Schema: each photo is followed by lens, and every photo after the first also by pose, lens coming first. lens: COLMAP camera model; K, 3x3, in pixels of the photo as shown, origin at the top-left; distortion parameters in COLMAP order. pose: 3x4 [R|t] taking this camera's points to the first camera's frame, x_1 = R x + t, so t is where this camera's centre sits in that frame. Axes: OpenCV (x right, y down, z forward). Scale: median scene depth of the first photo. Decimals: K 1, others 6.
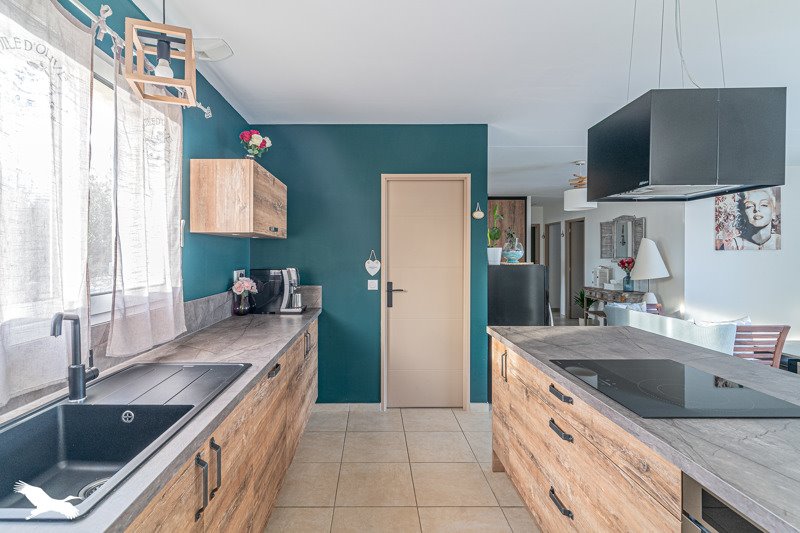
lens RADIAL K [[393.9, 0, 398.5], [0, 393.9, 262.4], [0, 0, 1]] dist [-0.003506, -0.000352]
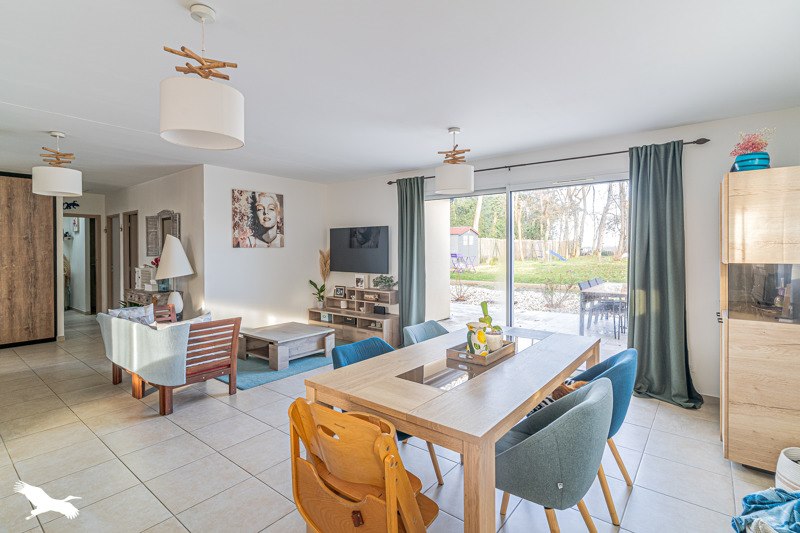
lens RADIAL K [[393.9, 0, 398.3], [0, 393.9, 261.5], [0, 0, 1]] dist [-0.003506, -0.000352]
pose [[0.606170, -0.023412, 0.794990, 0.228710], [0.019471, 0.999704, 0.014594, -0.000212], [-0.795096, 0.006632, 0.606447, -0.006097]]
